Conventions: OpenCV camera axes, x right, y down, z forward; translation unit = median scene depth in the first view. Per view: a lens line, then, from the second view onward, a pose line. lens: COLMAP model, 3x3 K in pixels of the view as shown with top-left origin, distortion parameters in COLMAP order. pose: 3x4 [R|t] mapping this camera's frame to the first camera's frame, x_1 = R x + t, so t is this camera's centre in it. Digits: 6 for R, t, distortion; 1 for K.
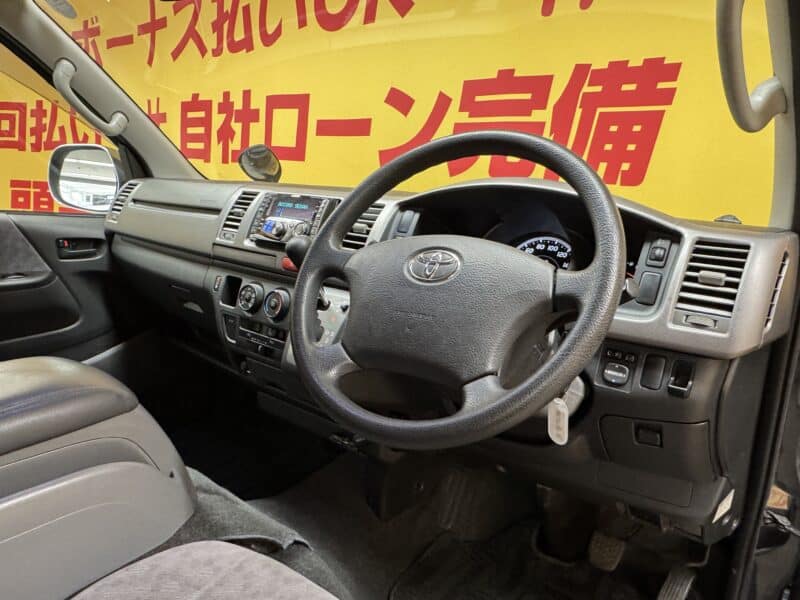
lens RADIAL K [[571.6, 0, 395.2], [0, 571.6, 302.1], [0, 0, 1]] dist [0.006822, -0.000884]
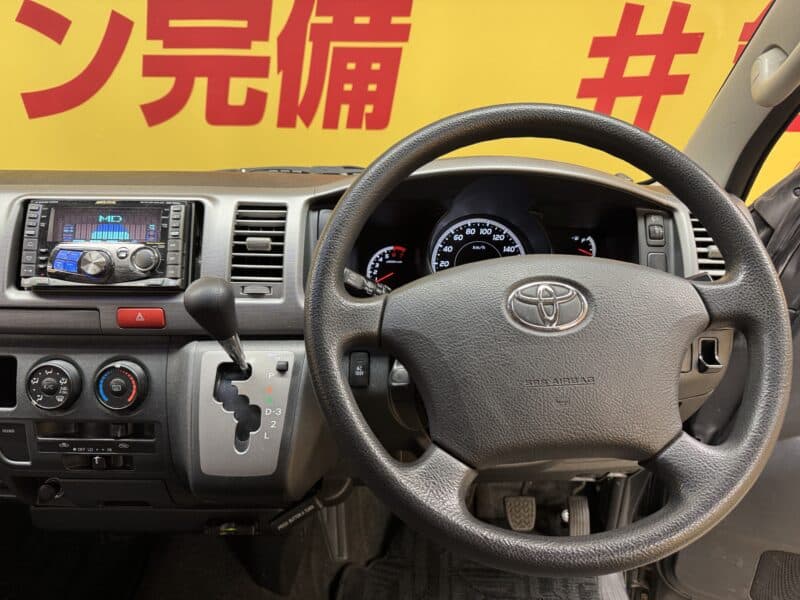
lens RADIAL K [[582.7, 0, 394.4], [0, 582.7, 301.6], [0, 0, 1]] dist [0.006286, -0.014809]
pose [[0.780408, -0.233960, 0.579850, -0.198943], [0.164103, 0.971488, 0.171117, -0.088504], [-0.603352, -0.038386, 0.796550, 0.206614]]
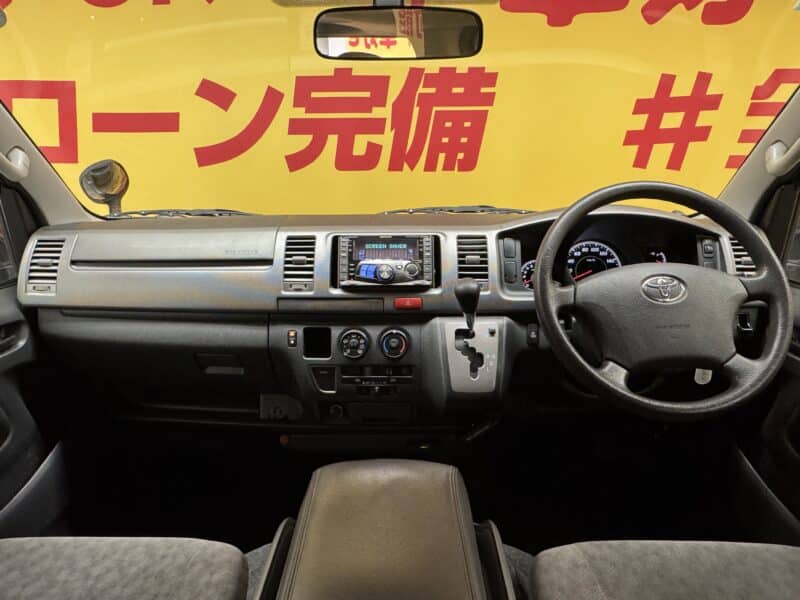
lens RADIAL K [[571.6, 0, 392.6], [0, 571.6, 302.6], [0, 0, 1]] dist [0.006822, -0.000884]
pose [[0.790026, -0.227570, 0.569272, -0.487934], [0.178223, 0.973703, 0.141909, -0.135216], [-0.586596, -0.010655, 0.809810, 0.100786]]
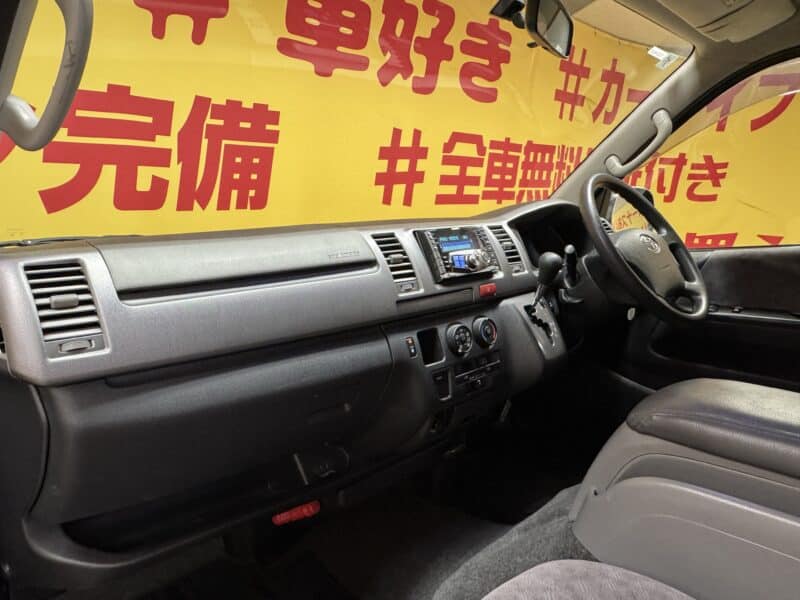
lens RADIAL K [[571.6, 0, 400.3], [0, 571.6, 303.5], [0, 0, 1]] dist [0.006822, -0.000884]
pose [[0.089262, -0.215343, 0.972450, -0.760975], [0.244852, 0.951130, 0.188147, -0.173555], [-0.965443, 0.221312, 0.137627, 0.619256]]
